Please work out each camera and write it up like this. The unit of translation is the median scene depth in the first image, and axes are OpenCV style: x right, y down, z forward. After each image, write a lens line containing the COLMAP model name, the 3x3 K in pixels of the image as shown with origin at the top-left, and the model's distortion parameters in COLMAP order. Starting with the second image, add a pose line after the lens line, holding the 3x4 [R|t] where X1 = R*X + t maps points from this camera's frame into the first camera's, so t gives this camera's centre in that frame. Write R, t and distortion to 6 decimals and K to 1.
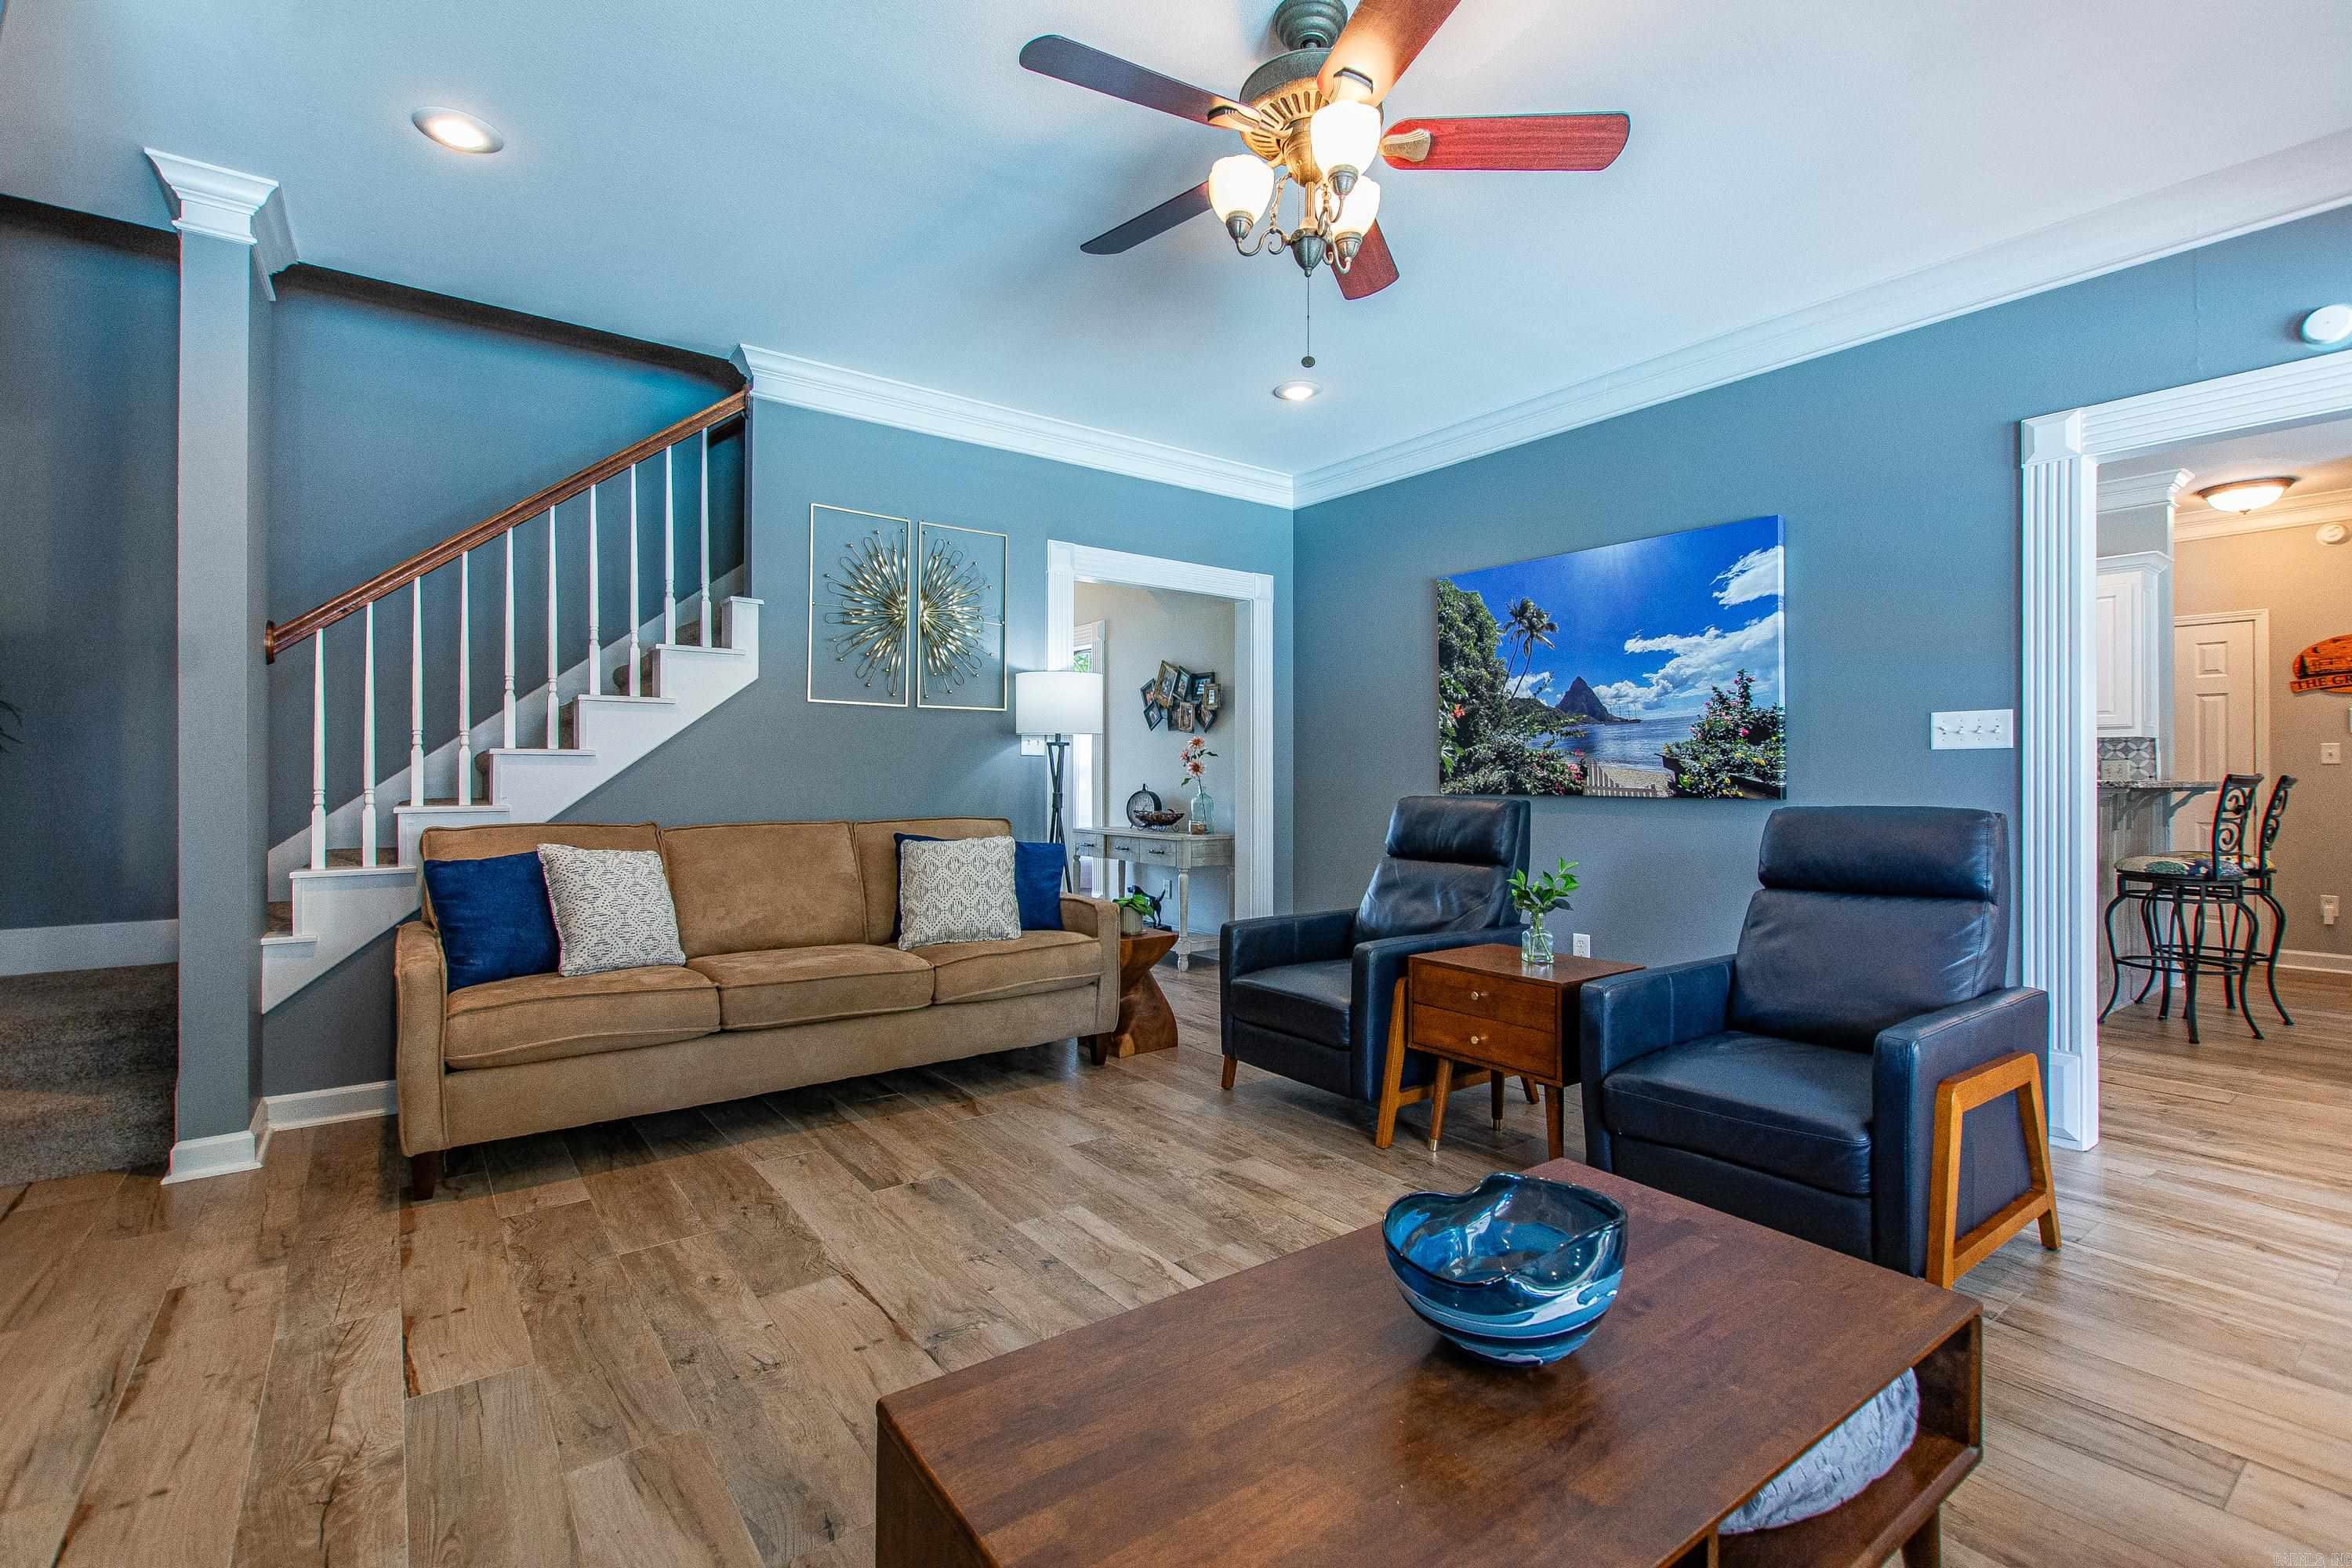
lens RADIAL K [[1042.4, 0, 1191.0], [0, 1042.4, 777.5], [0, 0, 1]] dist [0.000658, -0.000004]
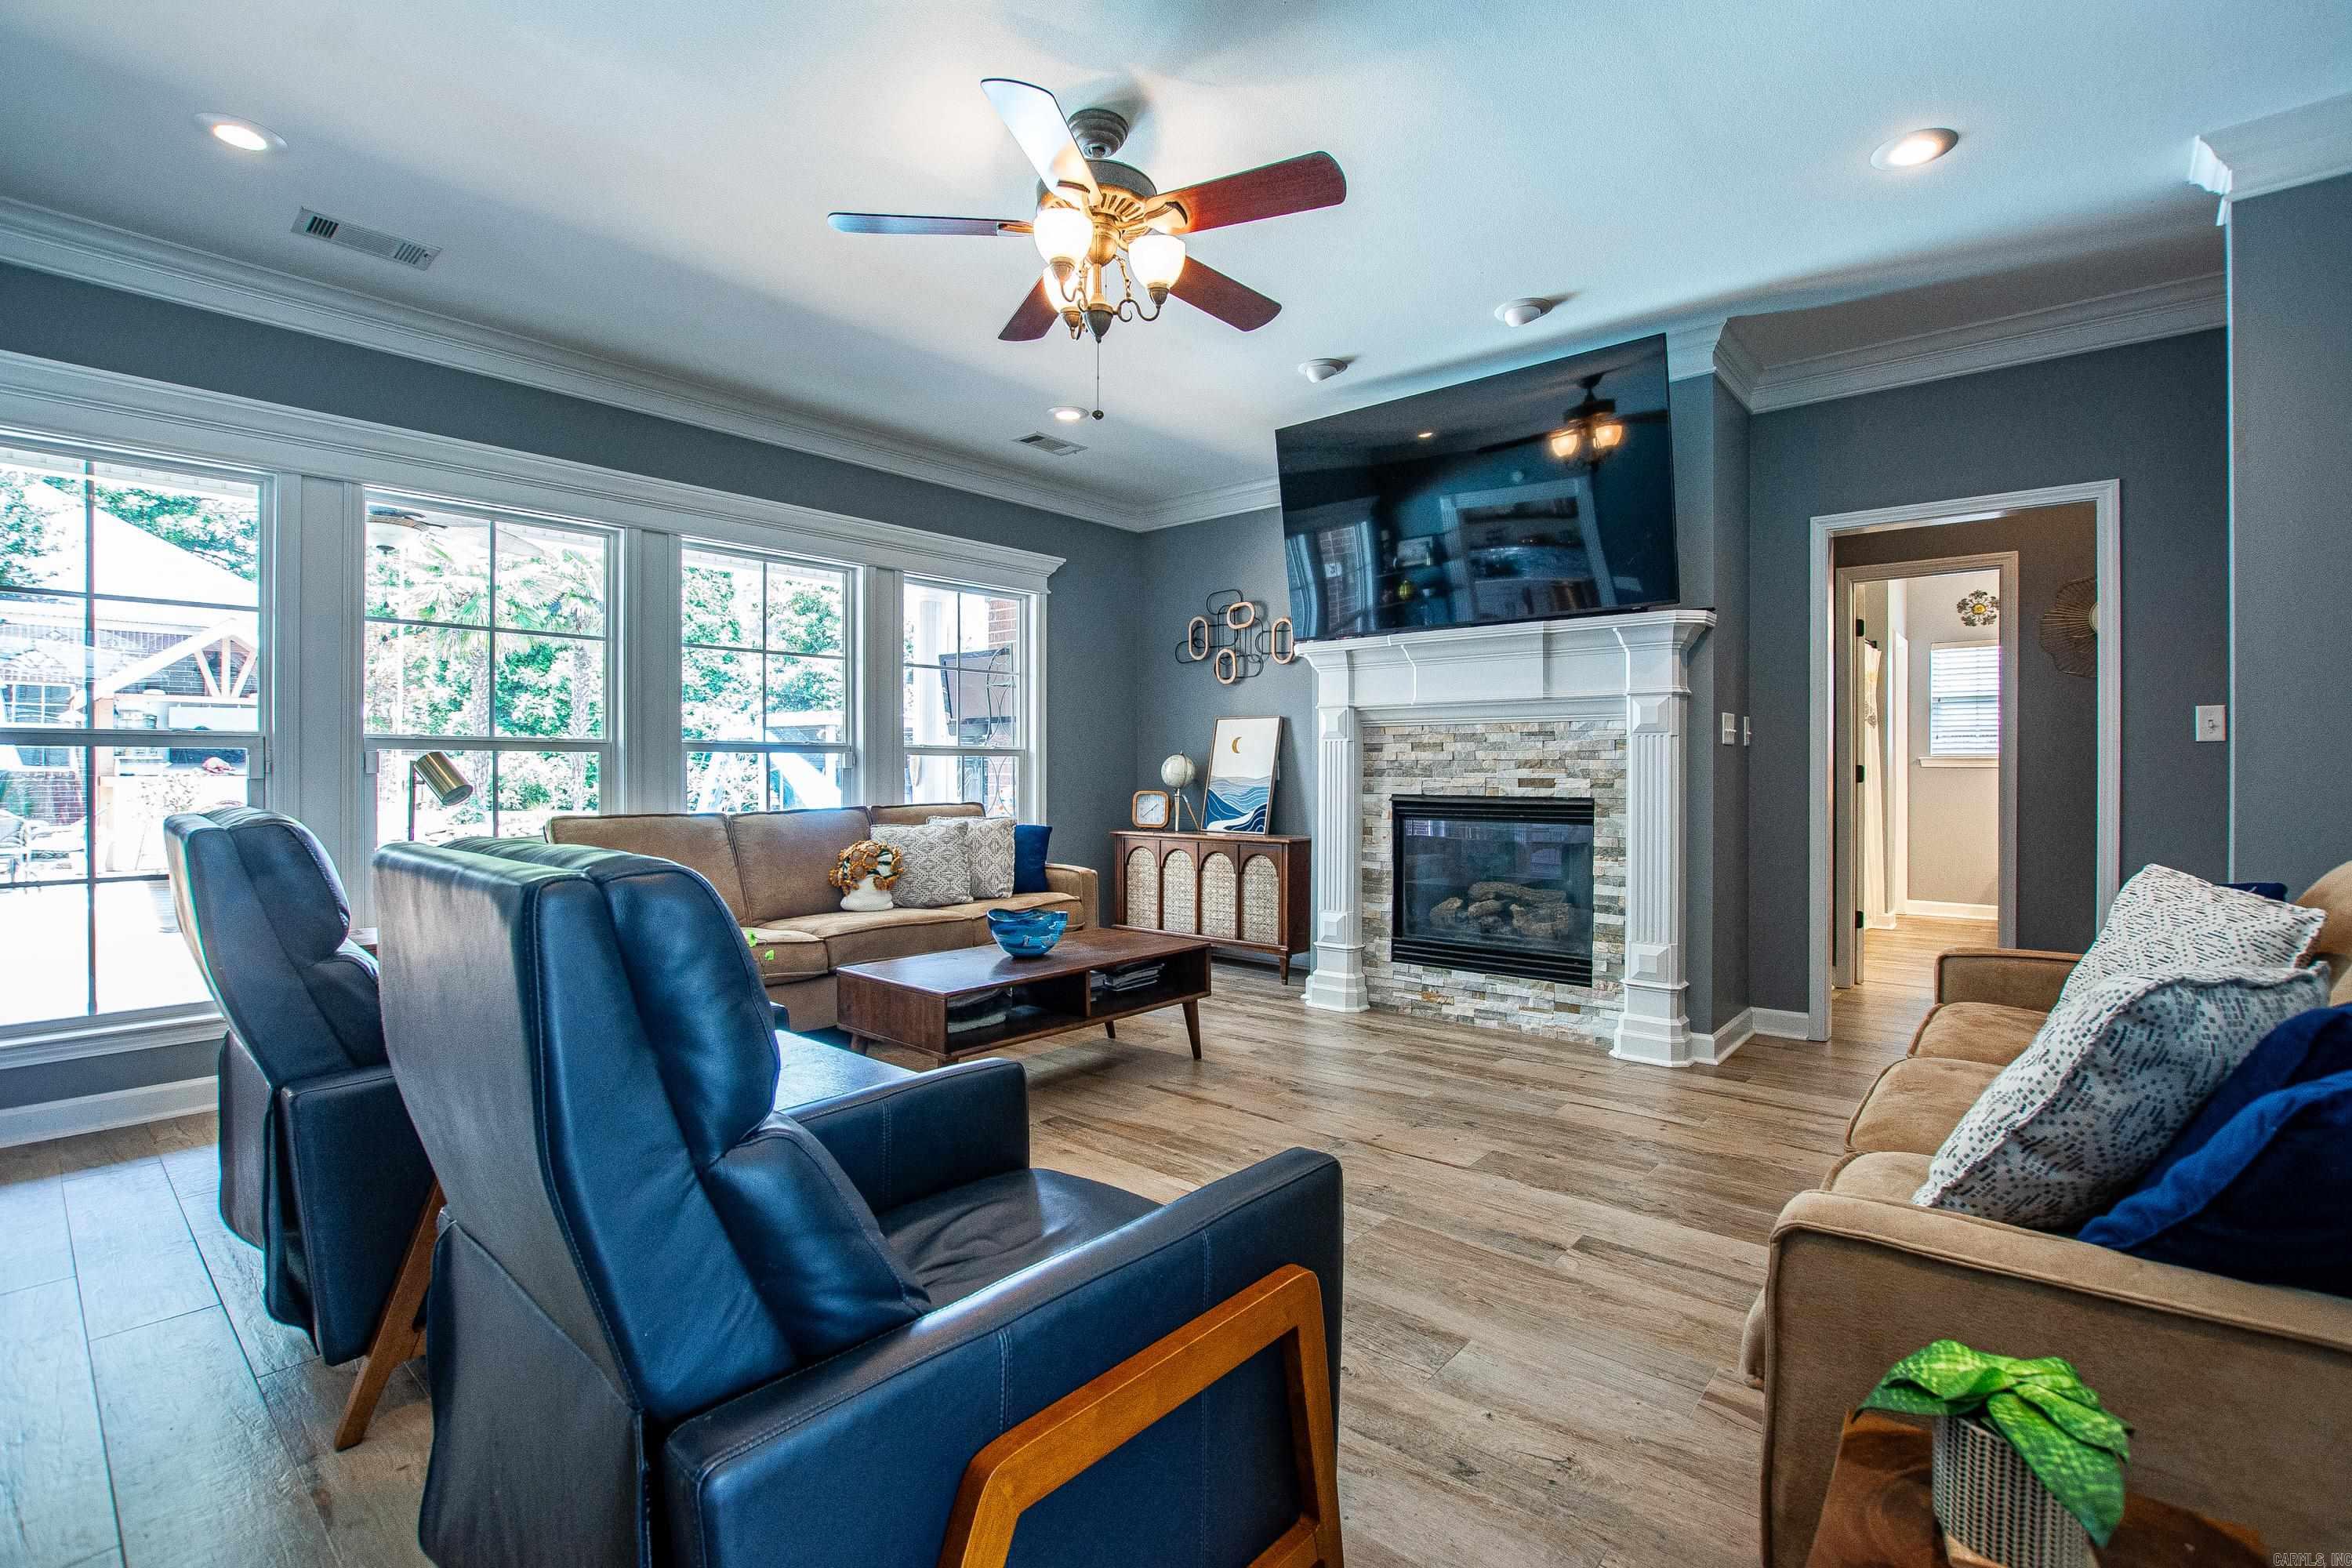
lens RADIAL K [[1058.4, 0, 1191.3], [0, 1058.4, 768.3], [0, 0, 1]] dist [-0.037139, 0.008613]
pose [[-0.976625, -0.004431, -0.214904, 0.149046], [-0.004075, 0.999989, -0.002097, 0.001381], [0.214911, -0.001173, -0.976633, 1.243587]]
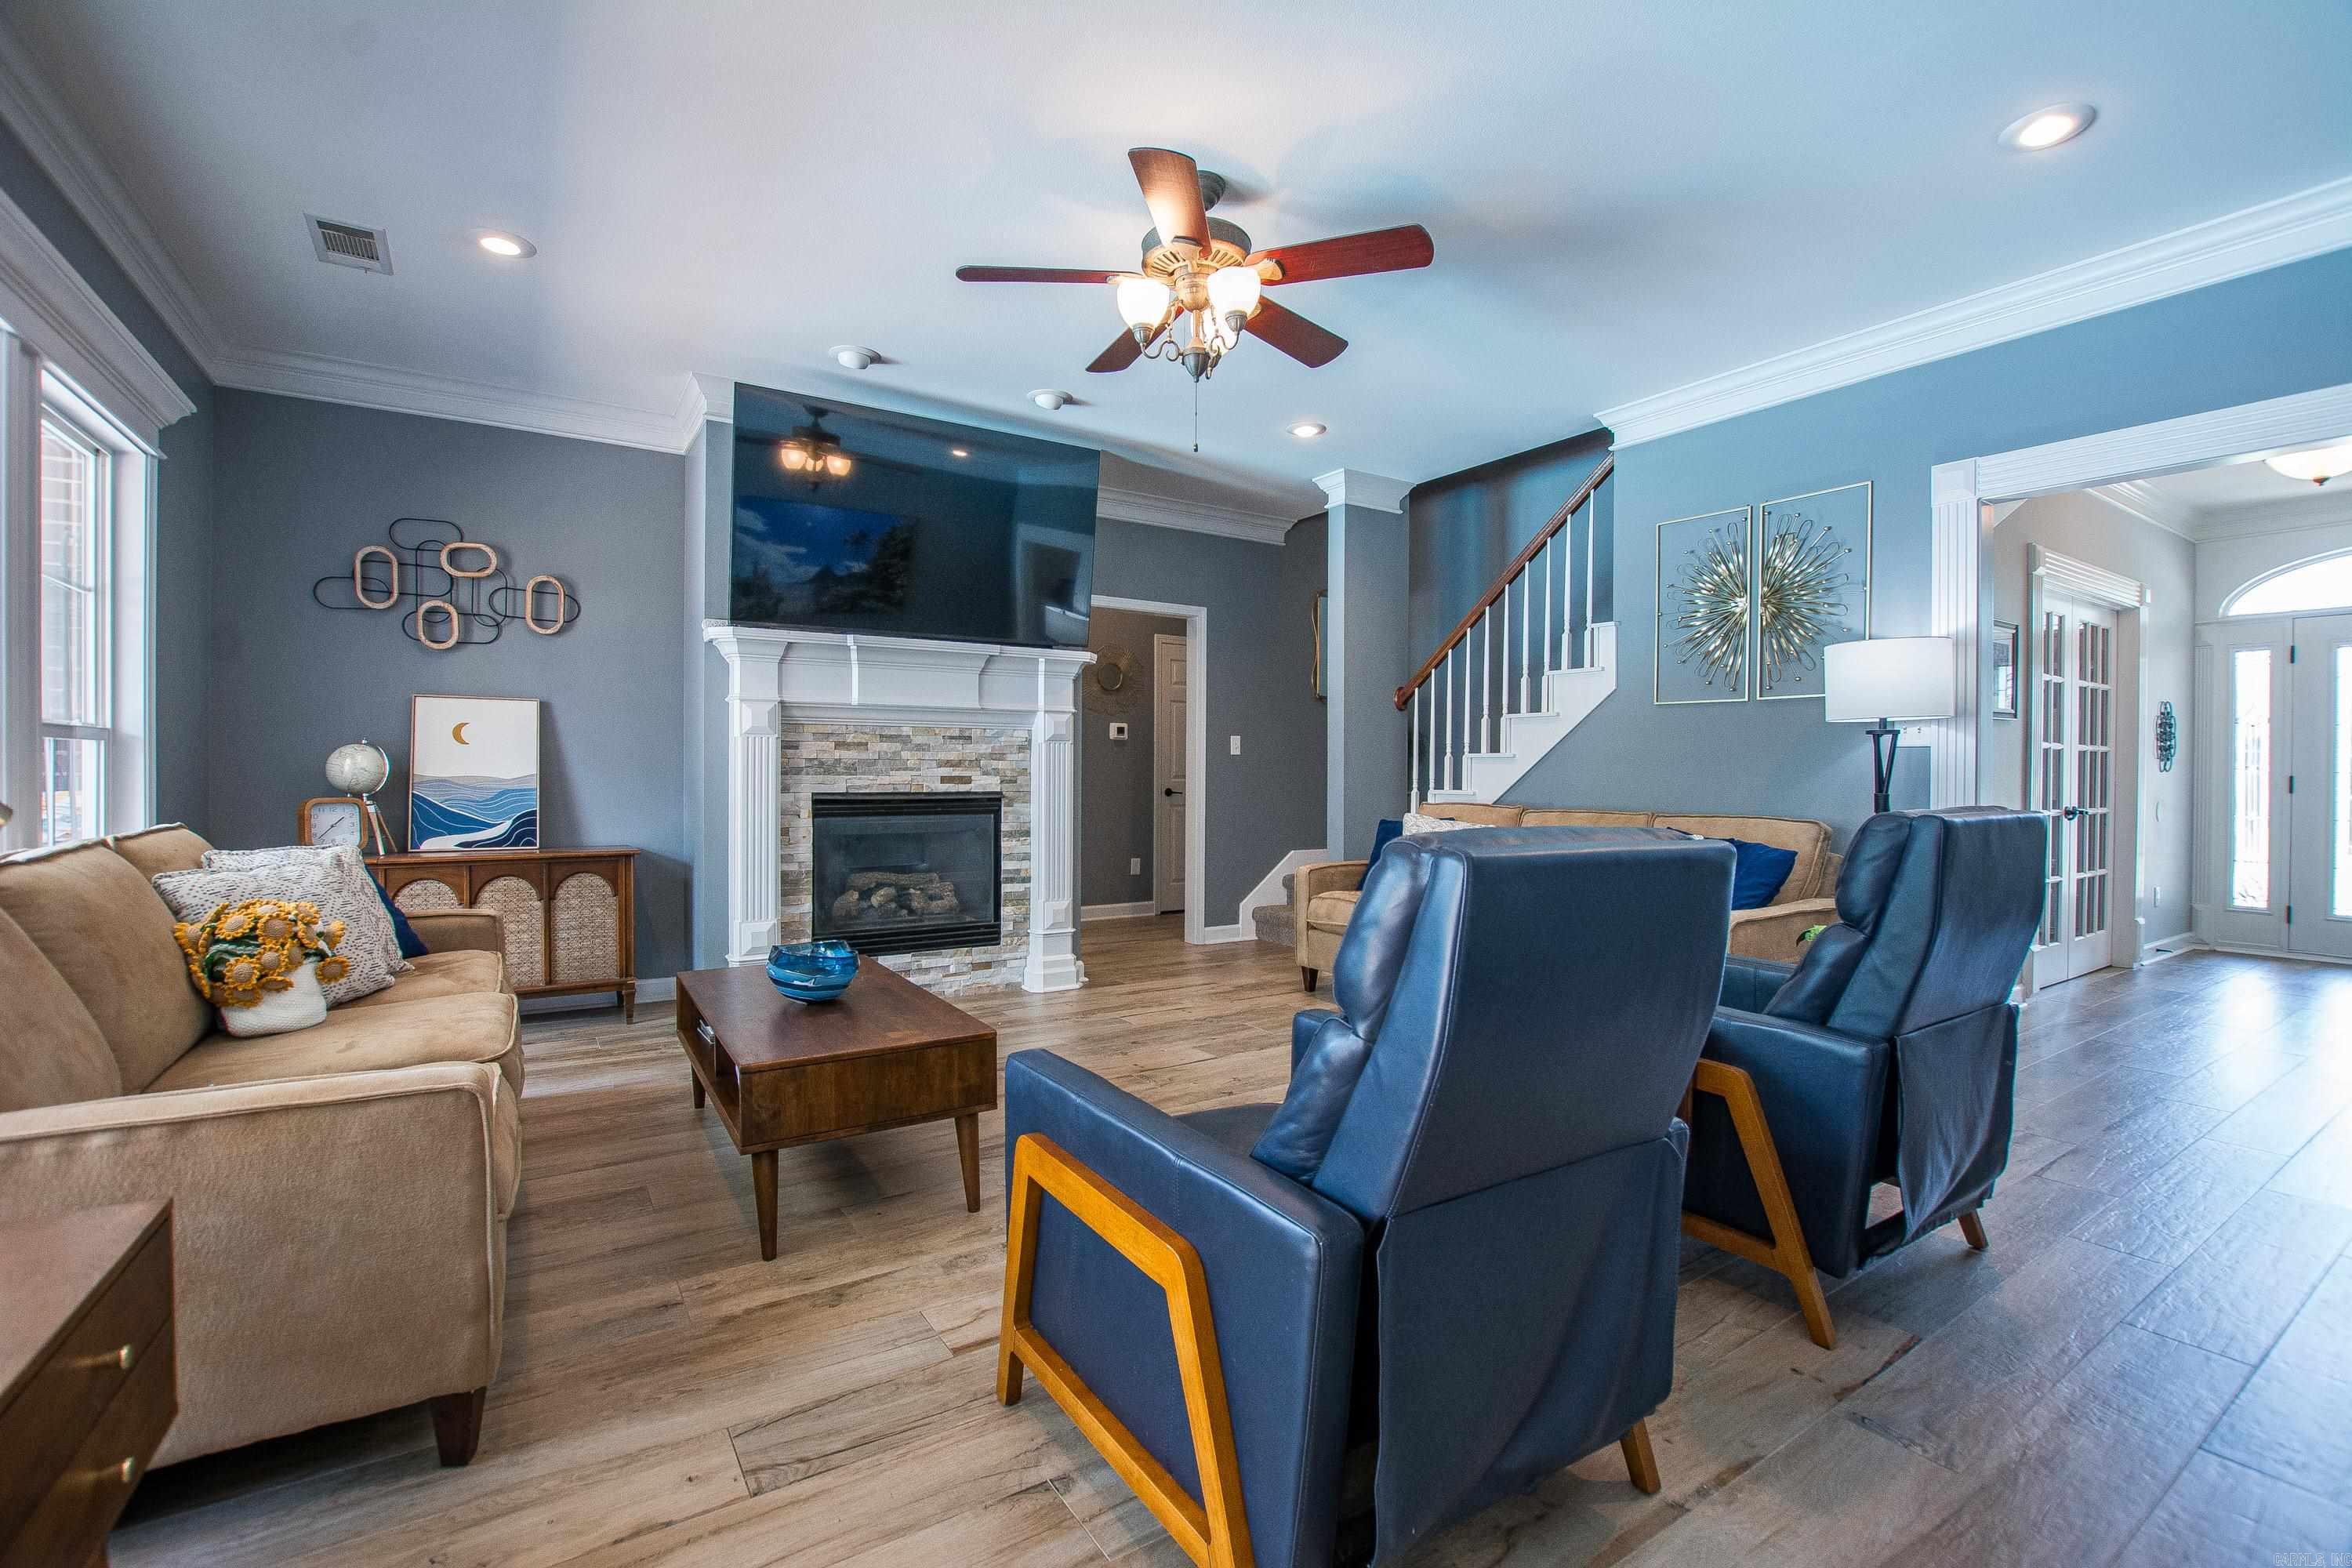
lens RADIAL K [[1041.1, 0, 1185.3], [0, 1041.1, 778.0], [0, 0, 1]] dist [-0.041330, 0.009015]
pose [[-0.067100, 0.004877, -0.997734, 0.799661], [-0.005840, 0.999969, 0.005281, 0.002316], [0.997729, 0.006181, -0.067069, 0.611550]]
